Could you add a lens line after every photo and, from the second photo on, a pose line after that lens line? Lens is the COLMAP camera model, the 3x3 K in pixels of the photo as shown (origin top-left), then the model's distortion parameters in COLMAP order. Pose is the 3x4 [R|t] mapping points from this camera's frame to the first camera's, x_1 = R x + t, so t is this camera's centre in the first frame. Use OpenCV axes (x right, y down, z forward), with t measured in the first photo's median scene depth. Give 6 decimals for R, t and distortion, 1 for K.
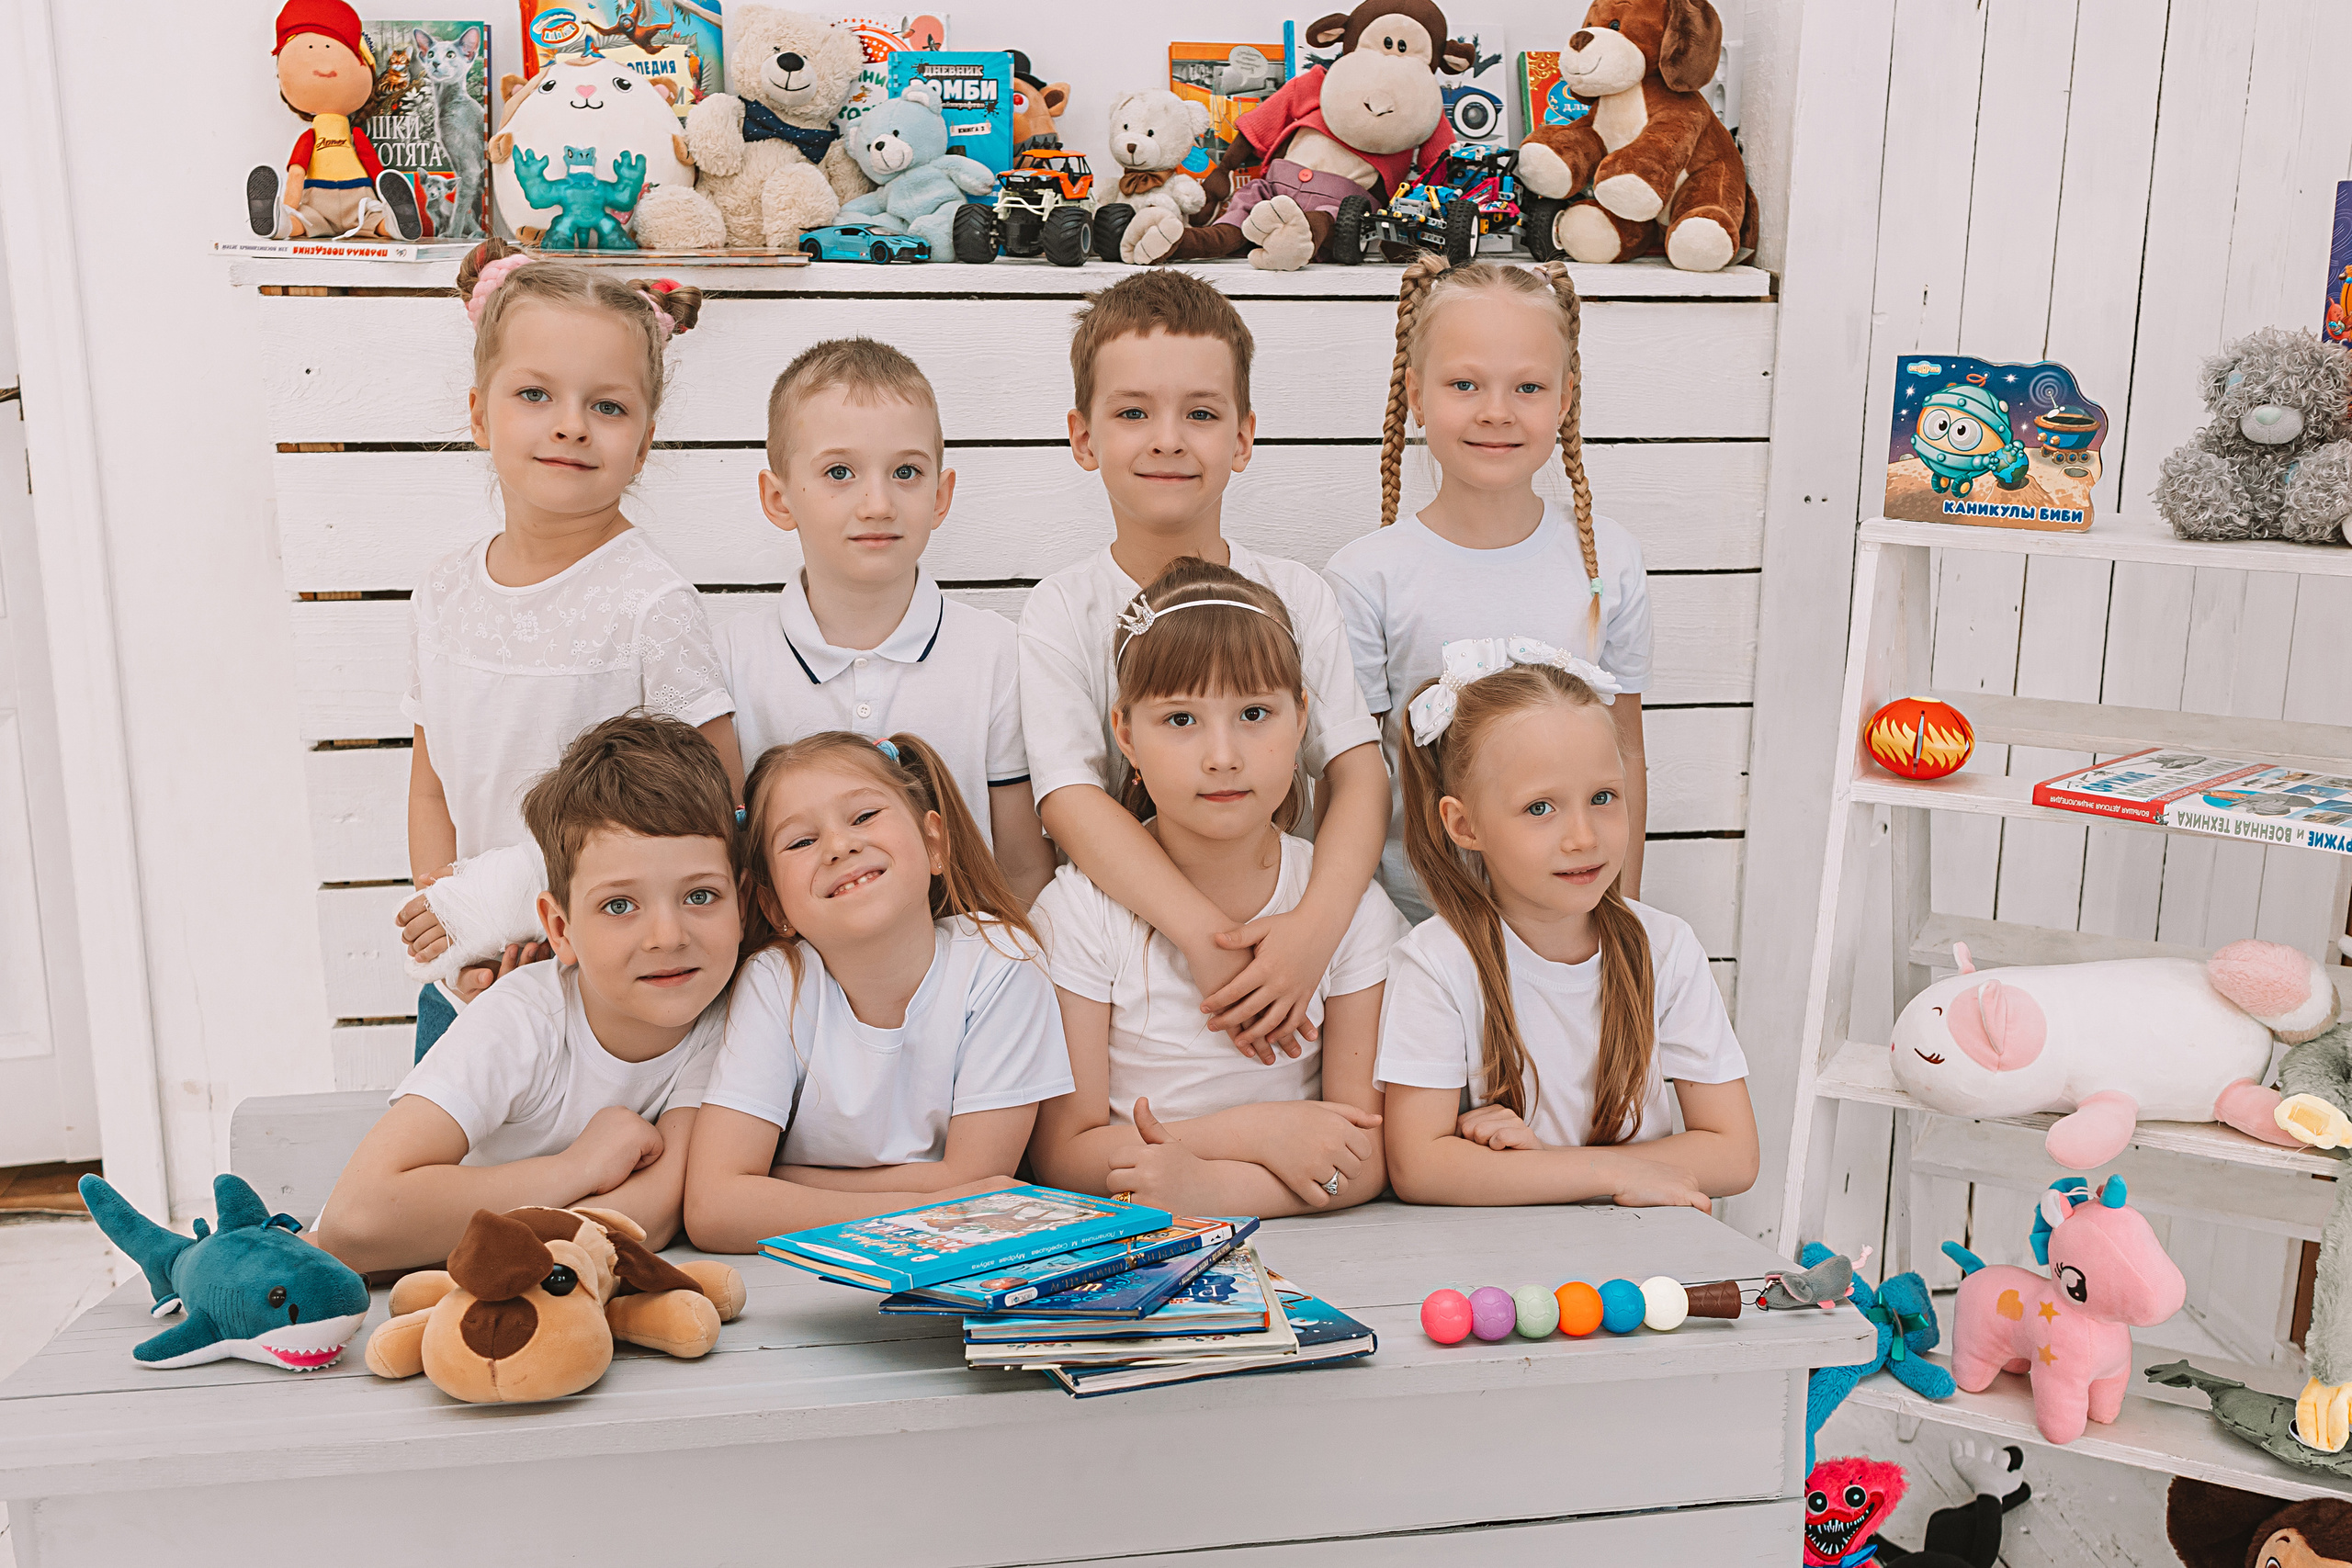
lens RADIAL K [[2517.6, 0, 1250.7], [0, 2517.6, 788.3], [0, 0, 1]] dist [-0.000724, 0.015992]
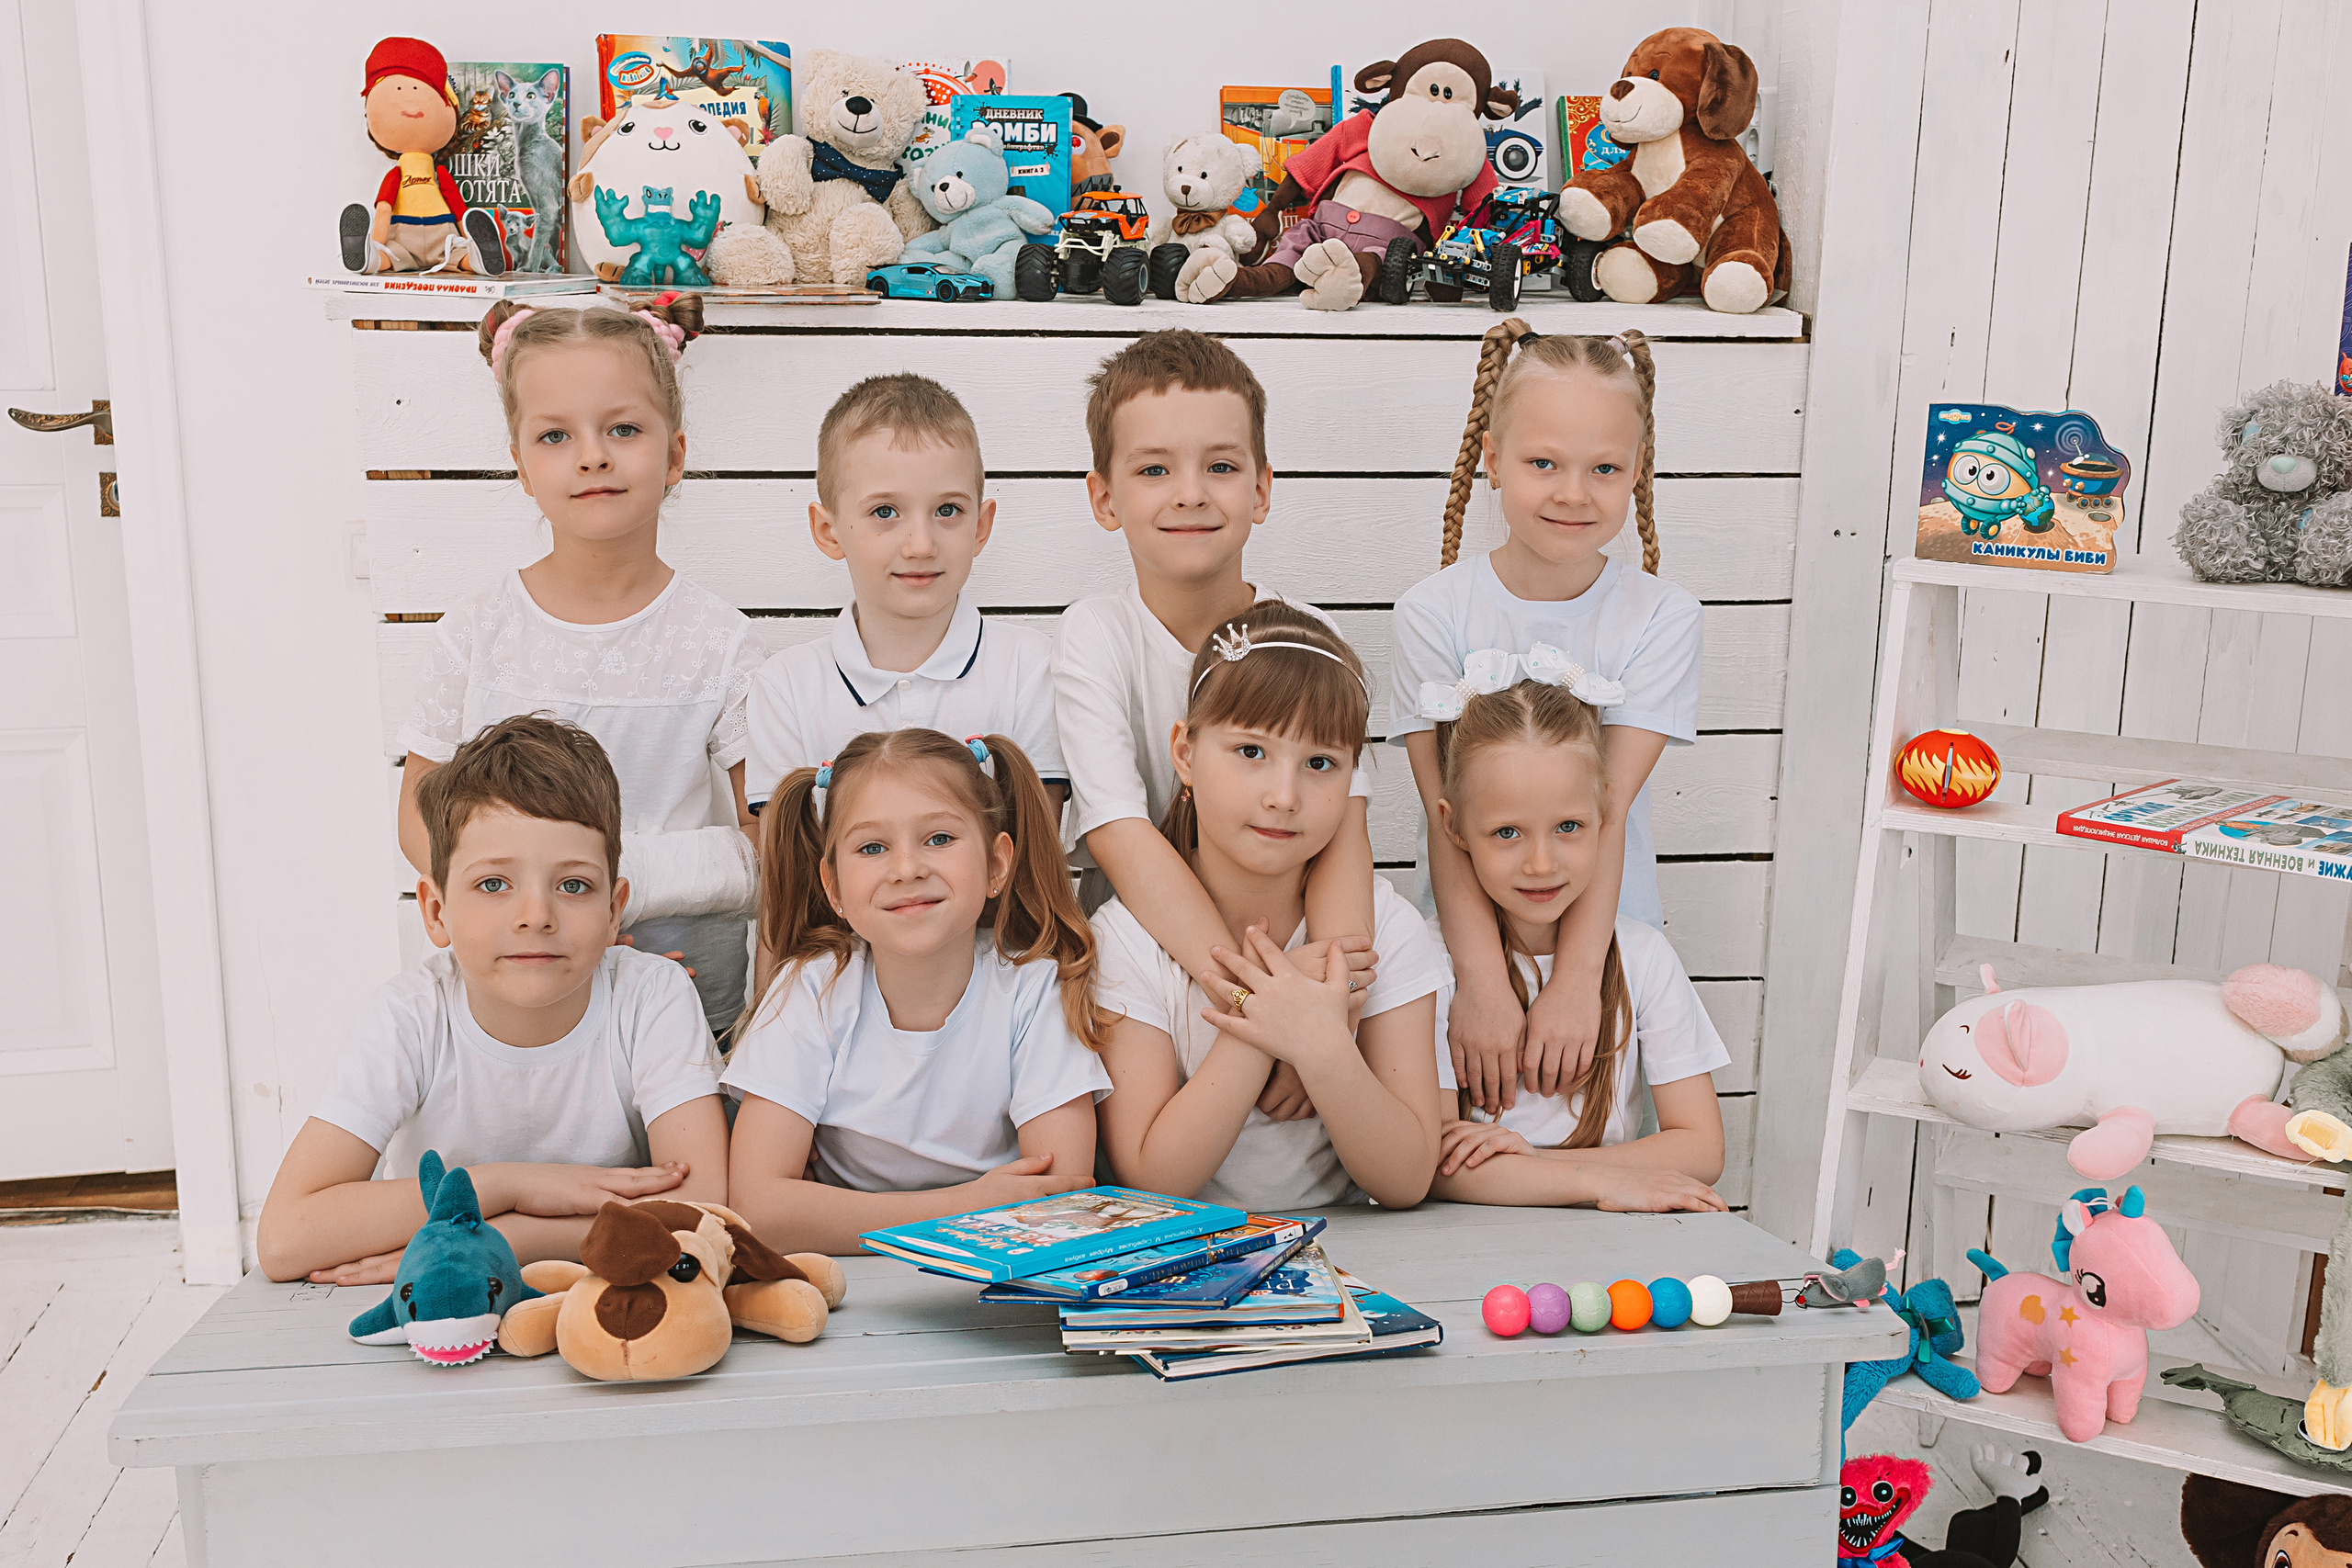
lens RADIAL K [[2535.4, 0, 1244.8], [0, 2535.4, 785.2], [0, 0, 1]] dist [0.002978, 0.002390]
pose [[0.999955, 0.007828, -0.005280, -0.015890], [-0.007862, 0.999948, -0.006478, -0.002835], [0.005229, 0.006520, 0.999965, -0.042156]]
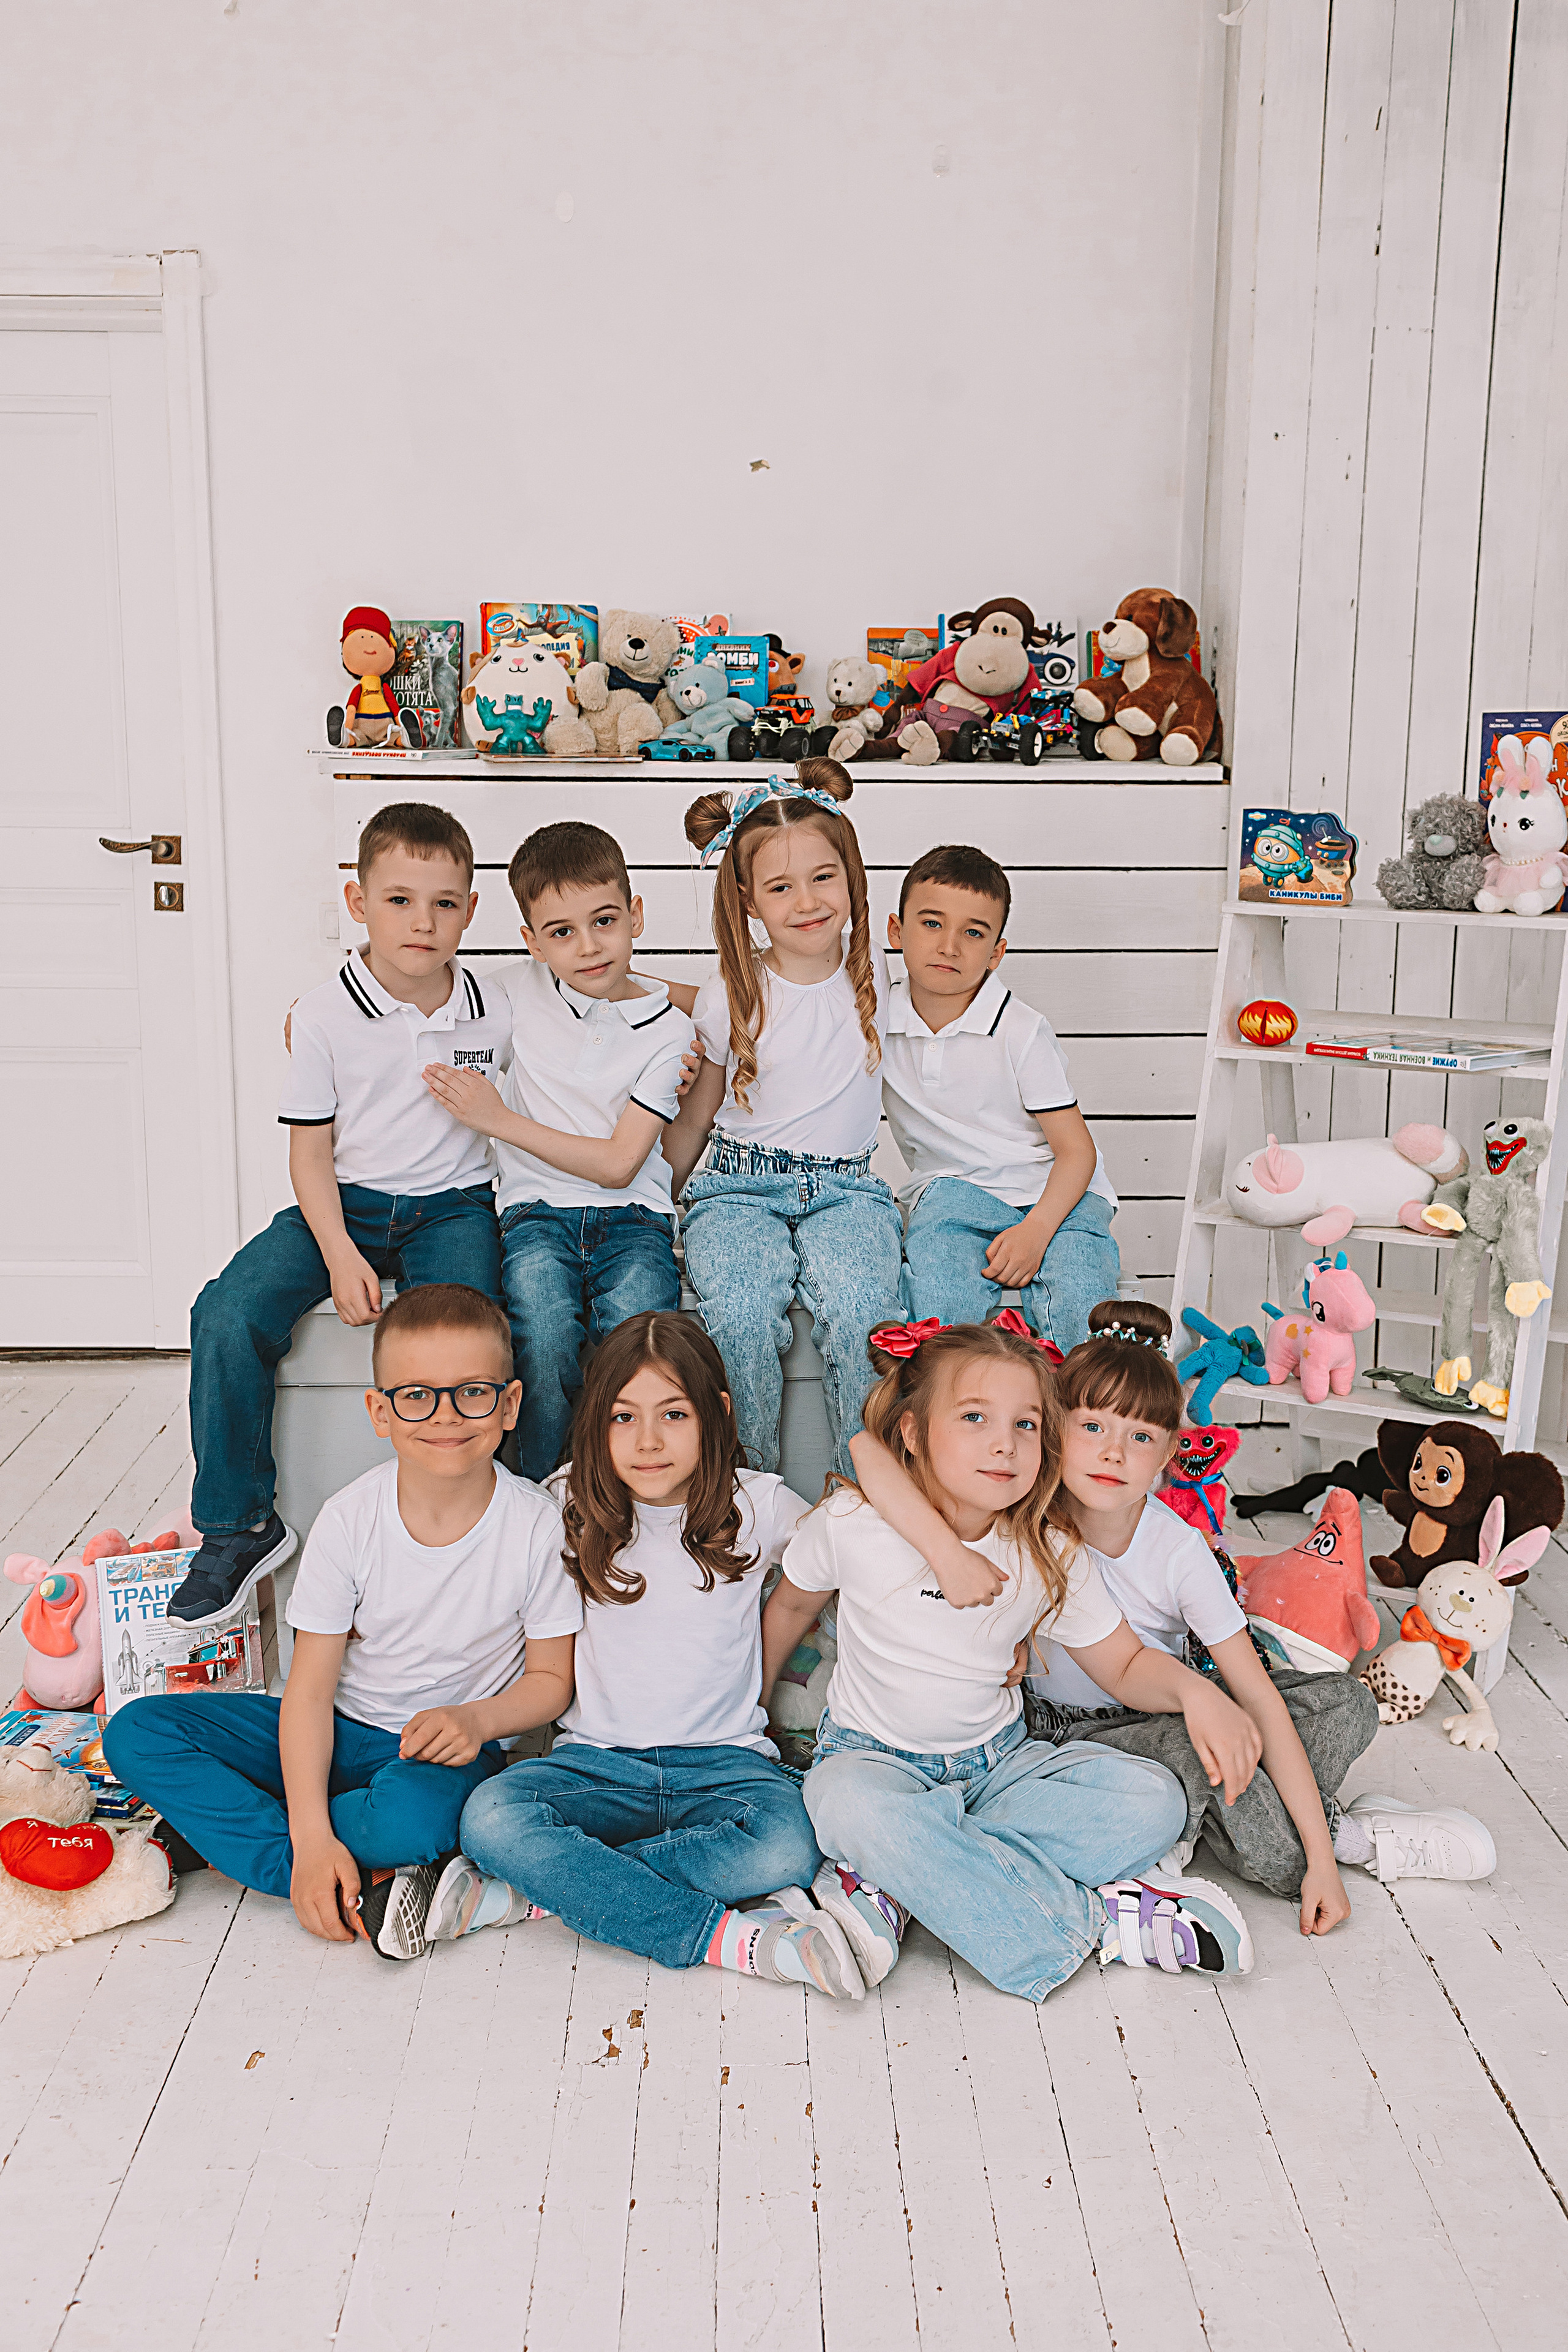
lens RADIAL K [[2325.1, 0, 832.6], [0, 2325.1, 1142.8], [0, 0, 1]] dist [0.004214, 0.002827]
pose [[0.994274, 0.015839, -0.105677, 0.117696], [-0.021353, 0.998457, -0.051253, 0.122590], [0.104702, 0.053217, 0.993079, -0.516071]]
